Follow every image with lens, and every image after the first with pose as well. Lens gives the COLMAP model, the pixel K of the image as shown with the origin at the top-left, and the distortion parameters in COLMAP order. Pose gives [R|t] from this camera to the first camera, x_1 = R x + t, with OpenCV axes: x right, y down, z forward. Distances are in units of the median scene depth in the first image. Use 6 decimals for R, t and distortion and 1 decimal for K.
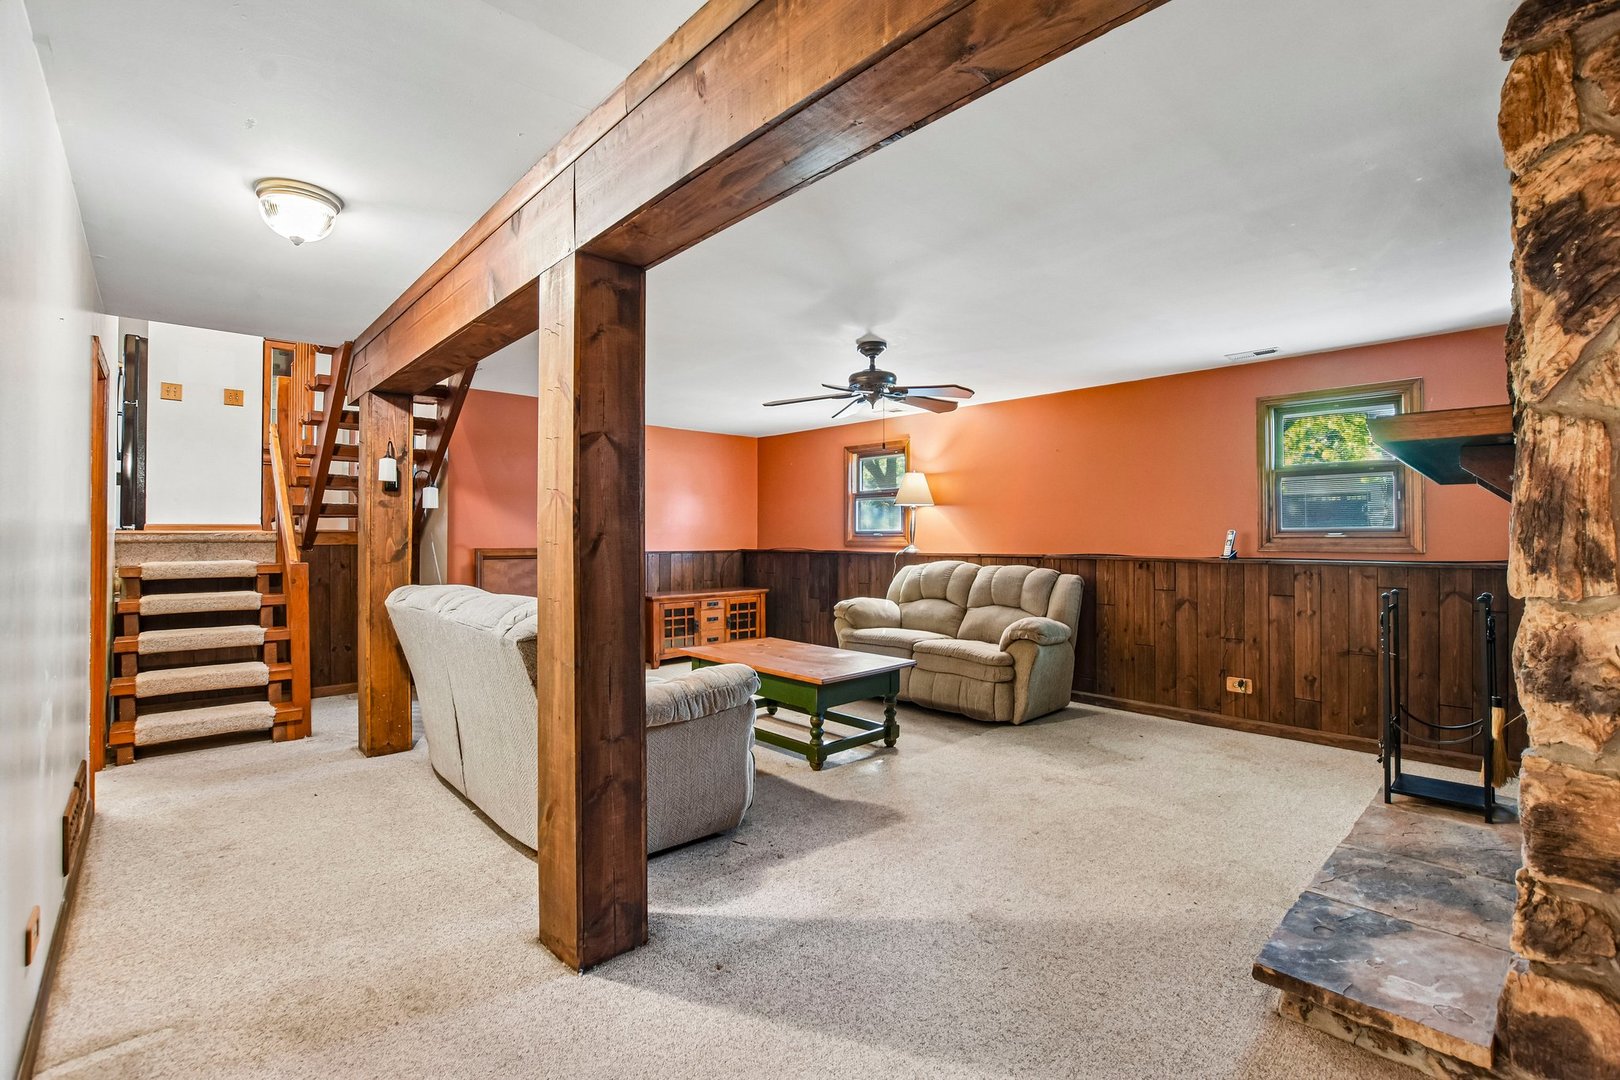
lens RADIAL K [[723.0, 0, 811.5], [0, 723.0, 537.0], [0, 0, 1]] dist [-0.028989, 0.002342]
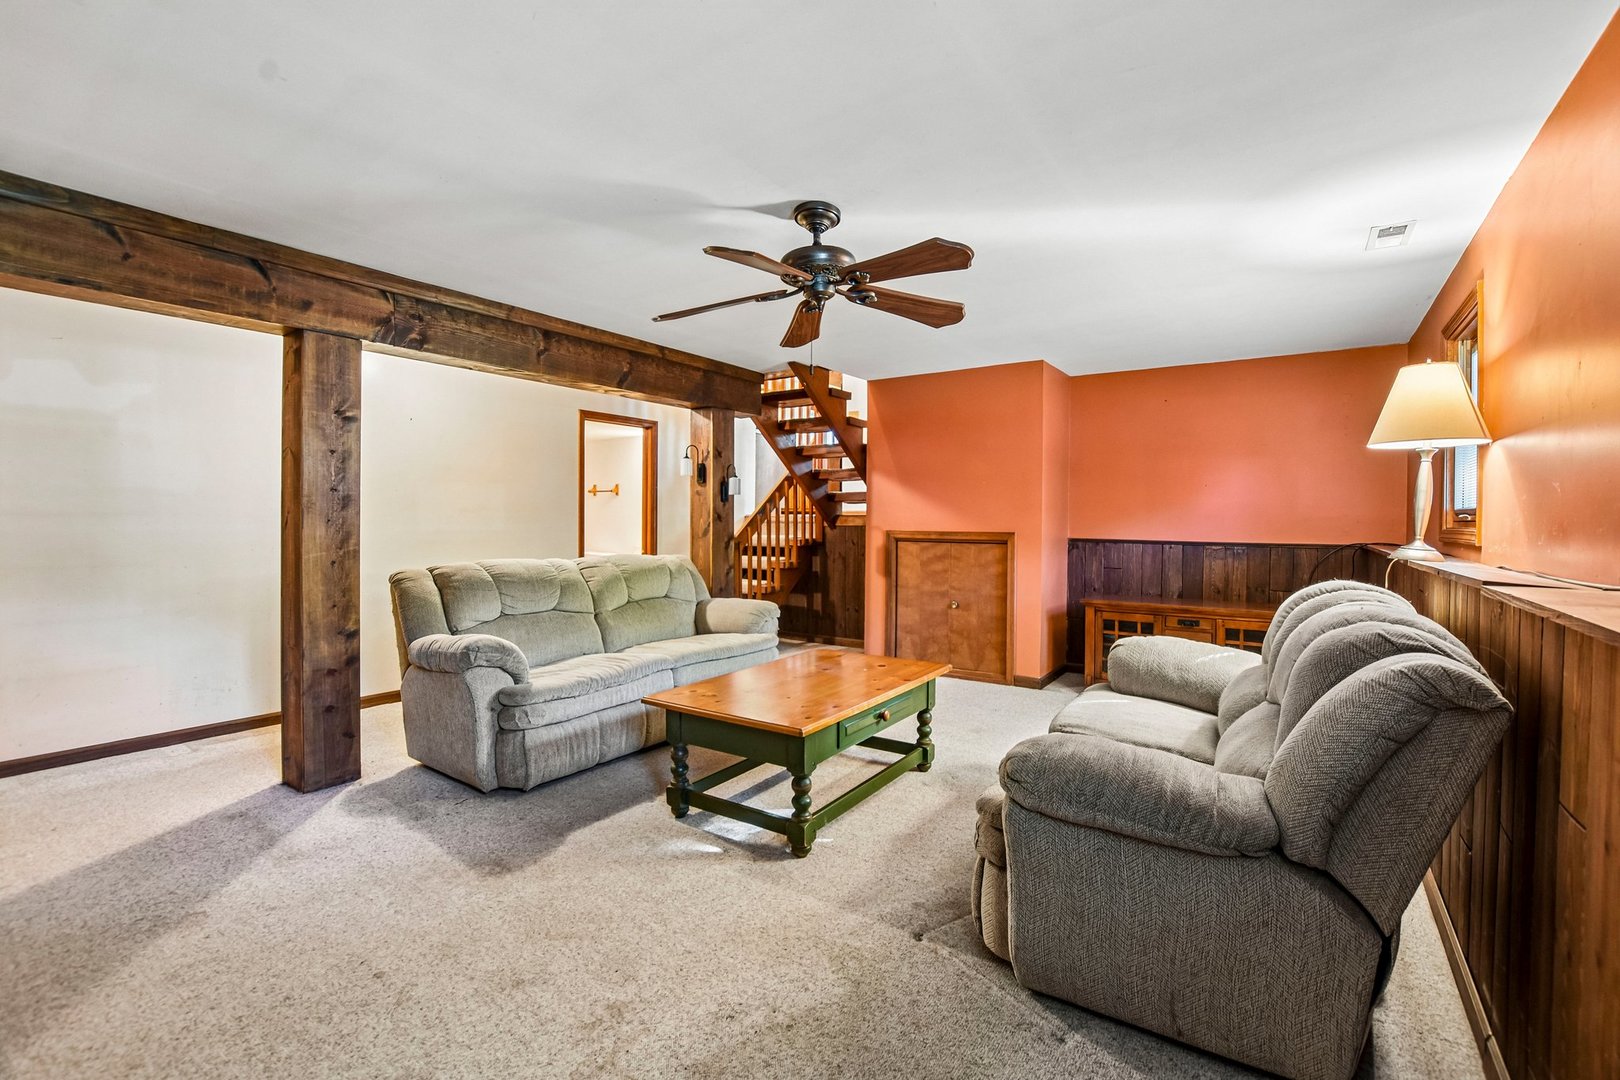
lens RADIAL K [[723.0, 0, 808.9], [0, 723.0, 524.3], [0, 0, 1]] dist [-0.028989, 0.002342]
pose [[0.201208, 0.006146, -0.979529, 0.809033], [-0.007937, 0.999958, 0.004644, 0.004656], [0.979516, 0.006840, 0.201249, 1.003784]]
